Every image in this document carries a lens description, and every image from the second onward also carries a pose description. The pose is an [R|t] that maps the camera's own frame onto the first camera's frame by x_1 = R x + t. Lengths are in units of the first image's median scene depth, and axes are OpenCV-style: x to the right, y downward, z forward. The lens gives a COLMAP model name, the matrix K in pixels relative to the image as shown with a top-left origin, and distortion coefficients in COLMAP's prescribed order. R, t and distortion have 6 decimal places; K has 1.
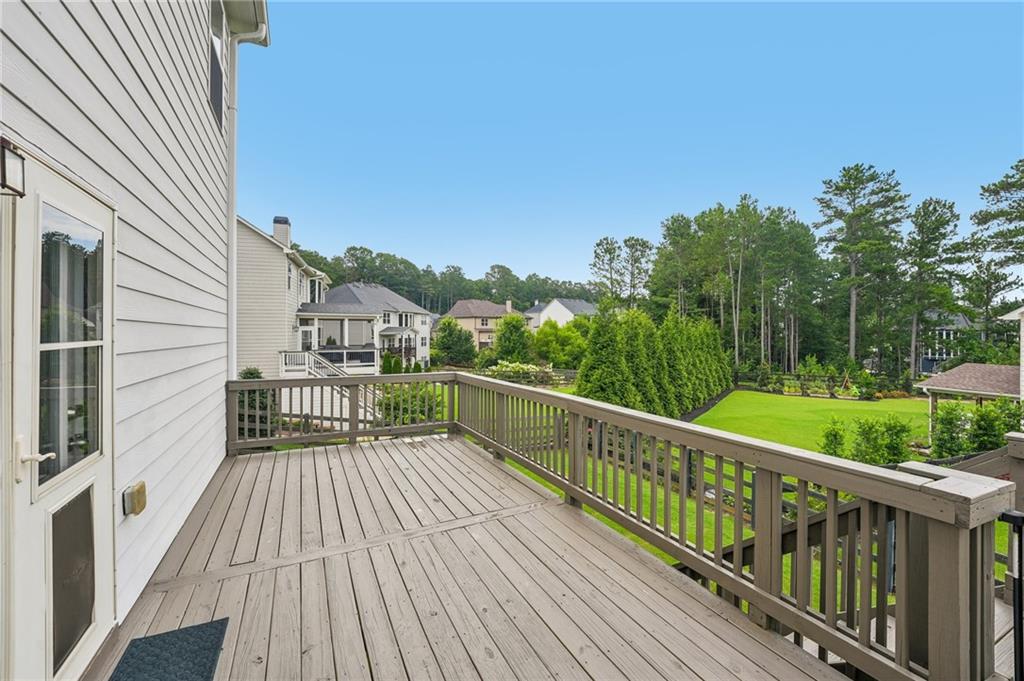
lens RADIAL K [[407.6, 0, 506.1], [0, 407.6, 340.1], [0, 0, 1]] dist [0.010818, -0.003705]
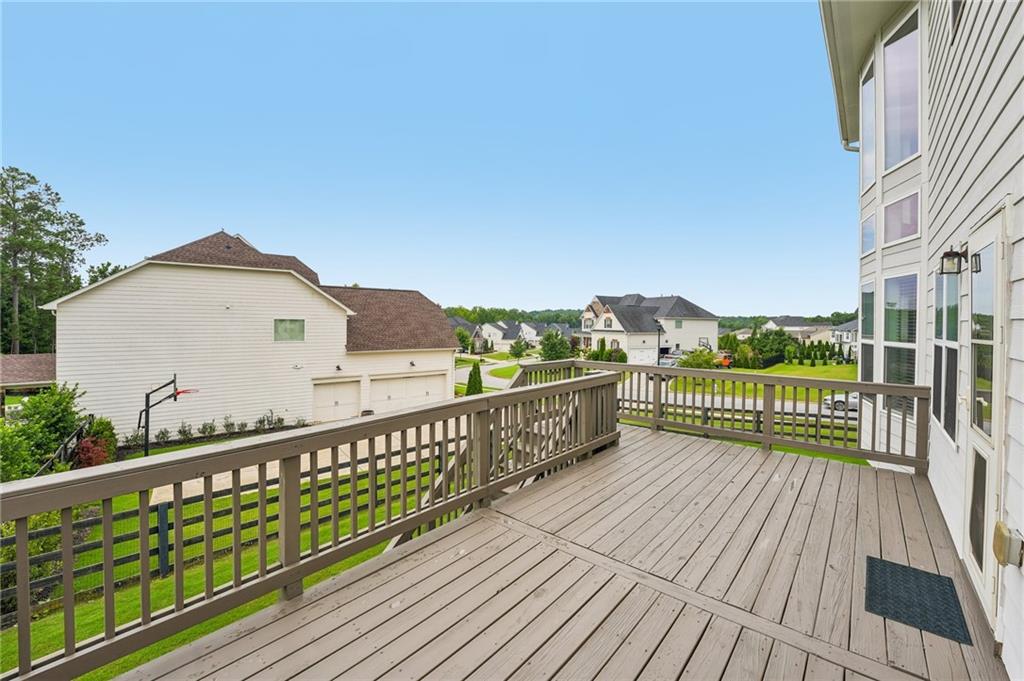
lens RADIAL K [[407.6, 0, 509.6], [0, 407.6, 334.0], [0, 0, 1]] dist [0.010818, -0.003705]
pose [[-0.372679, -0.020332, 0.927738, -0.954601], [0.003336, 0.999724, 0.023249, -0.040973], [-0.927954, 0.011759, -0.372508, 1.640623]]
